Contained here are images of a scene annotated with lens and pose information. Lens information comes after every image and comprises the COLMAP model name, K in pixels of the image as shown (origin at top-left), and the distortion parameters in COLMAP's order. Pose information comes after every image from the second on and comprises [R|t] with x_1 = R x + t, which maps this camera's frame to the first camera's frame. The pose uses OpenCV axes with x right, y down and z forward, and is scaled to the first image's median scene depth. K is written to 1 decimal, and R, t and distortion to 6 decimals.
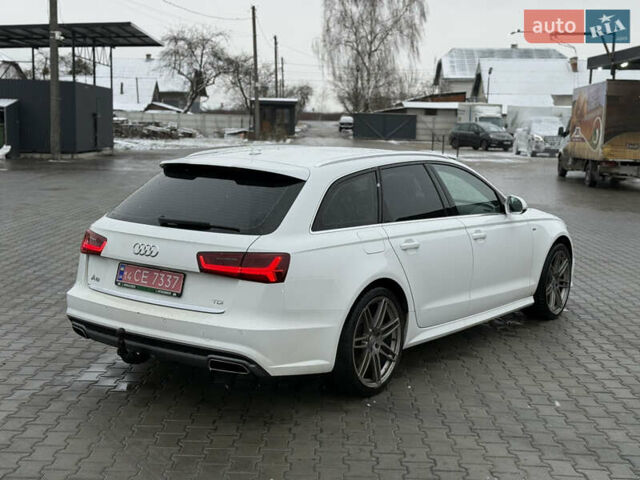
lens RADIAL K [[888.2, 0, 320.5], [0, 888.2, 240.5], [0, 0, 1]] dist [0.125482, 0.000000]
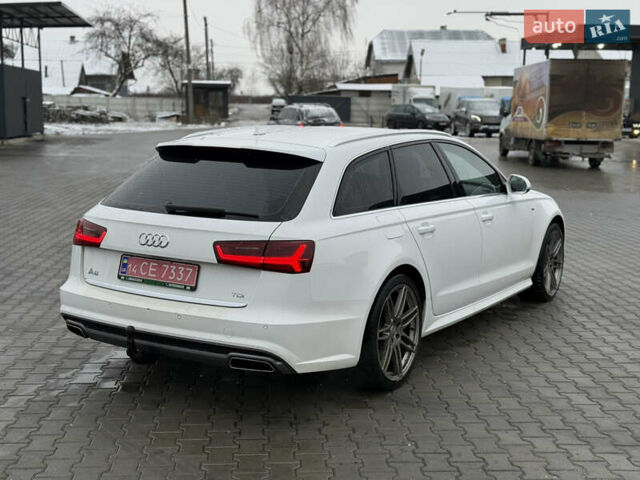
lens RADIAL K [[888.2, 0, 317.8], [0, 888.2, 240.7], [0, 0, 1]] dist [0.125482, 0.000000]
pose [[0.997002, -0.021957, 0.074200, -0.064605], [0.020548, 0.999595, 0.019707, -0.002325], [-0.074603, -0.018124, 0.997049, 0.049924]]
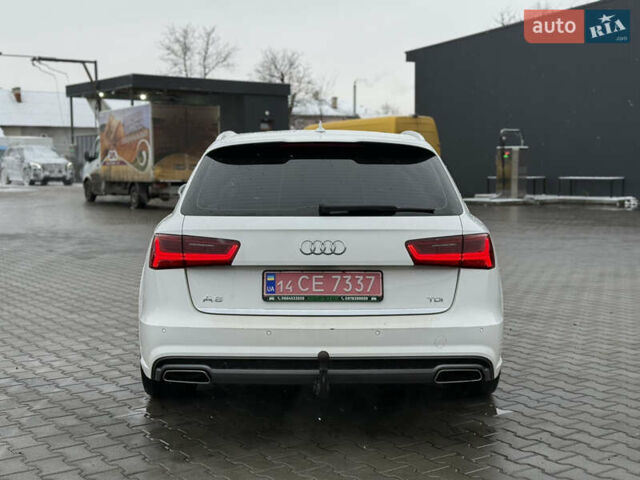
lens RADIAL K [[888.2, 0, 321.9], [0, 888.2, 241.9], [0, 0, 1]] dist [0.125482, 0.000000]
pose [[0.806347, -0.081231, 0.585838, -0.433494], [0.102651, 0.994712, -0.003364, 0.005718], [-0.582467, 0.062849, 0.810421, 0.257217]]
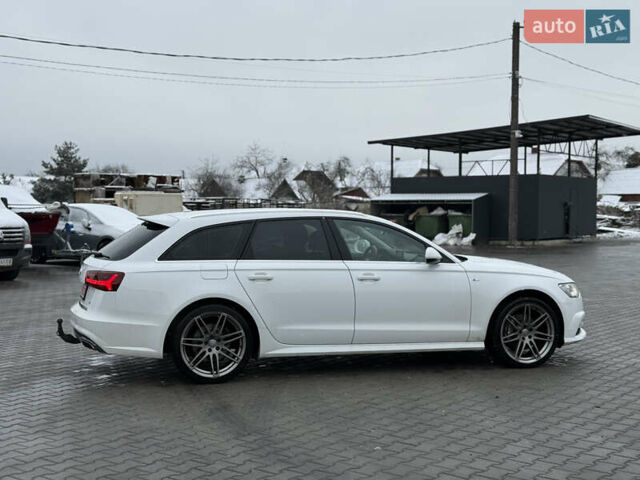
lens RADIAL K [[888.2, 0, 319.3], [0, 888.2, 240.4], [0, 0, 1]] dist [0.125482, 0.000000]
pose [[0.796525, -0.003684, -0.604595, 0.741826], [-0.060195, 0.994530, -0.085364, 0.044944], [0.601602, 0.104388, 0.791946, -0.004137]]
